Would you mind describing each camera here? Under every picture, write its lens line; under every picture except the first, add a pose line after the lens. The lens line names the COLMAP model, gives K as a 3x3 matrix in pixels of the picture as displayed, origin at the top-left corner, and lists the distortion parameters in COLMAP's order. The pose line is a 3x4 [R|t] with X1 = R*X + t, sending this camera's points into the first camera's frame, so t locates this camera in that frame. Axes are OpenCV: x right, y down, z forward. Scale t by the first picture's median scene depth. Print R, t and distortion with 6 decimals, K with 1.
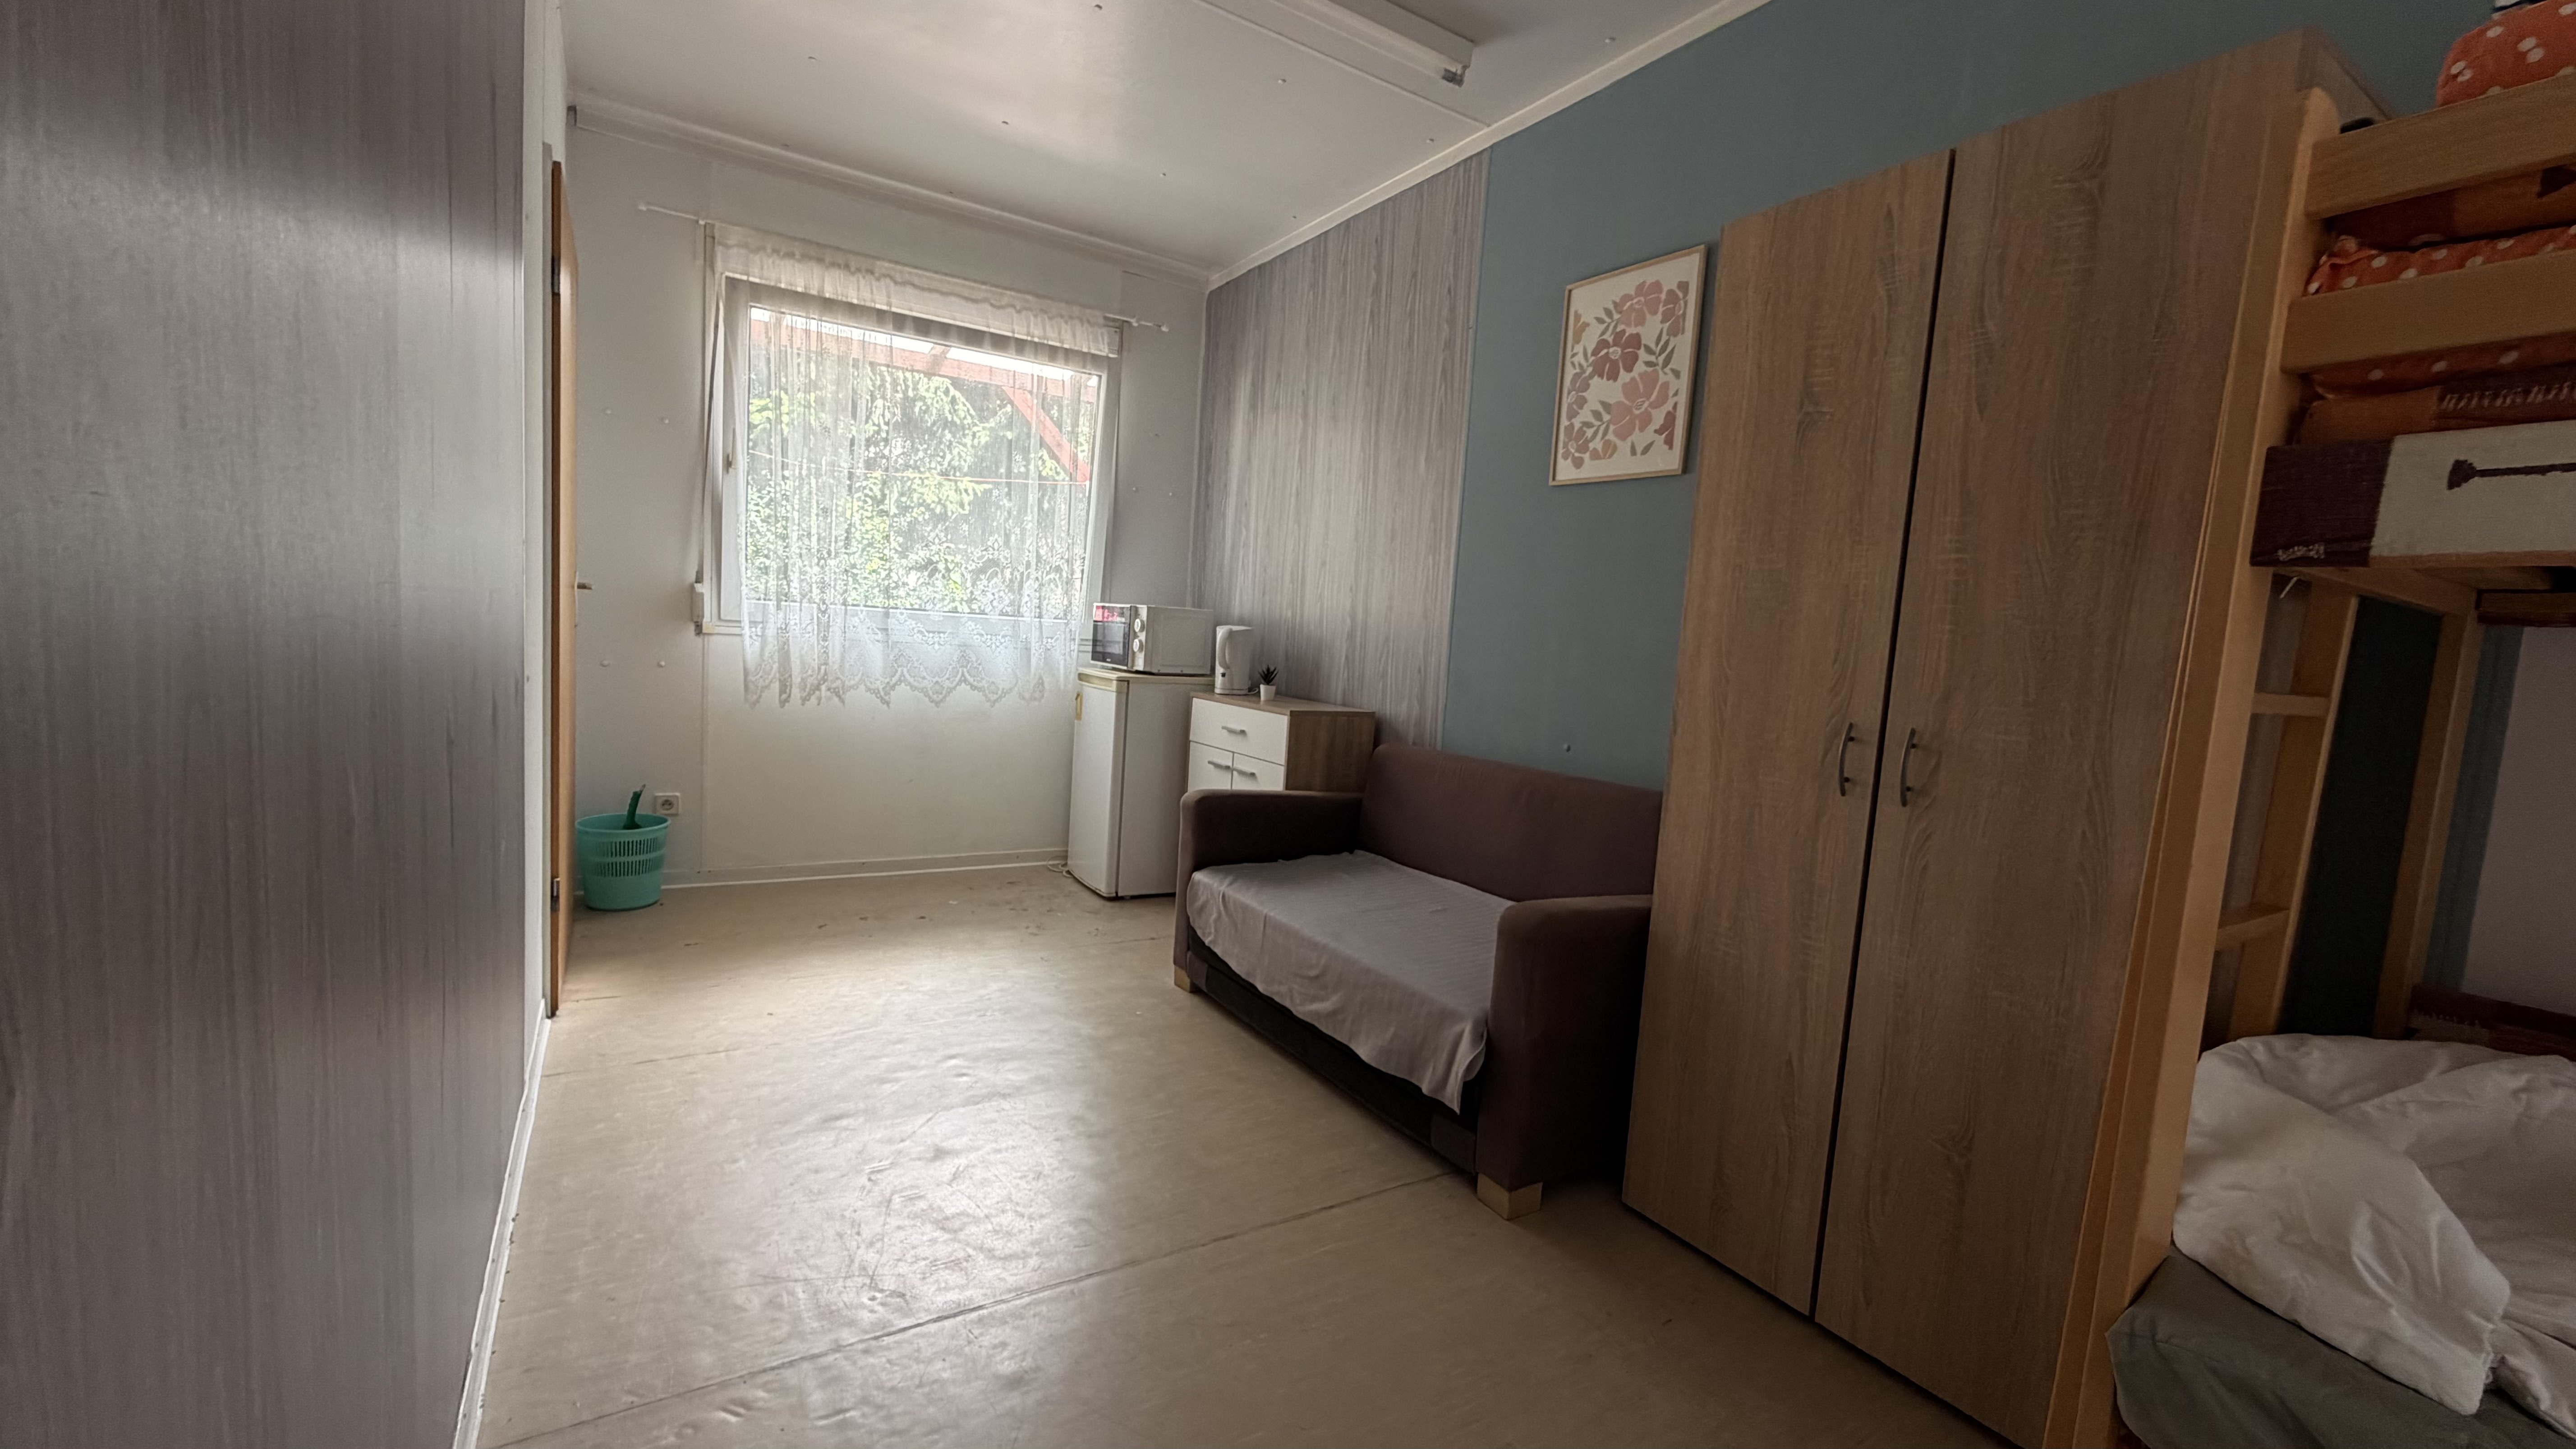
lens RADIAL K [[1024.0, 0, 1287.0], [0, 1024.0, 729.0], [0, 0, 1]] dist [-0.000494, 0.000338]
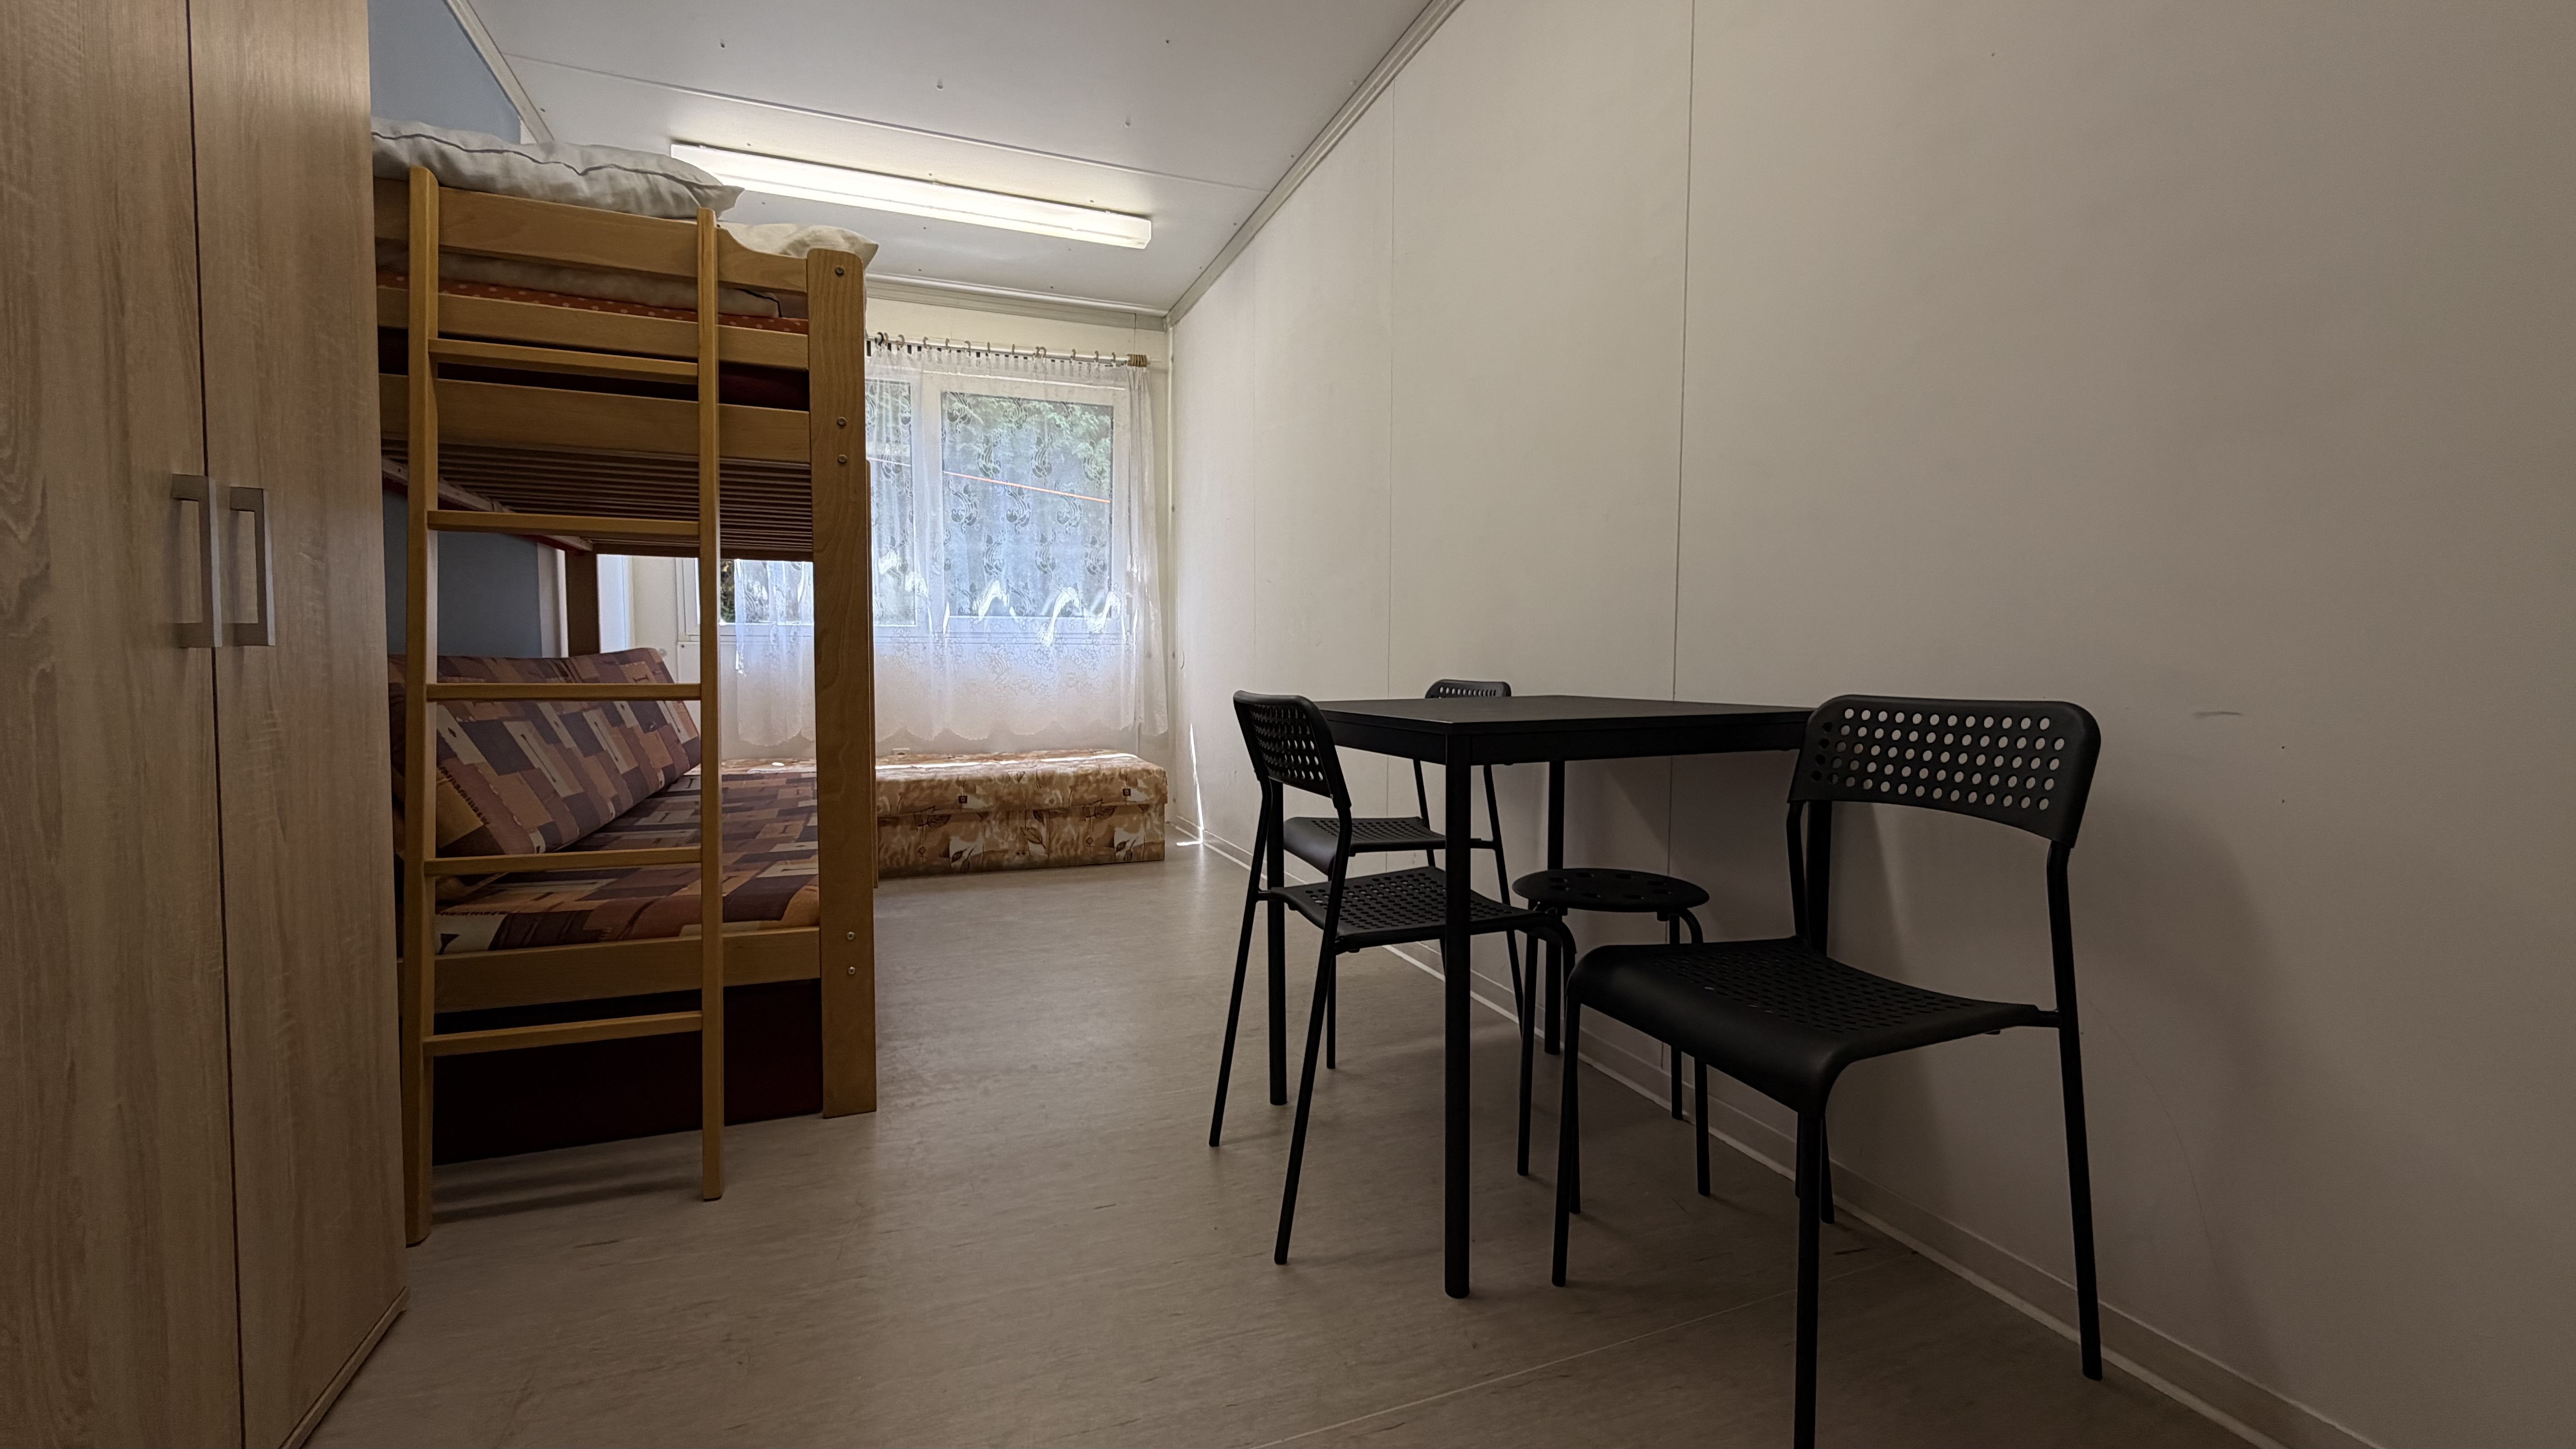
lens RADIAL K [[1024.0, 0, 1277.8], [0, 1024.0, 728.5], [0, 0, 1]] dist [-0.000494, 0.000338]
pose [[-0.976712, -0.089296, 0.195088, -0.108583], [-0.056577, 0.984286, 0.167274, -0.396939], [-0.206960, 0.152341, -0.966416, 1.130630]]
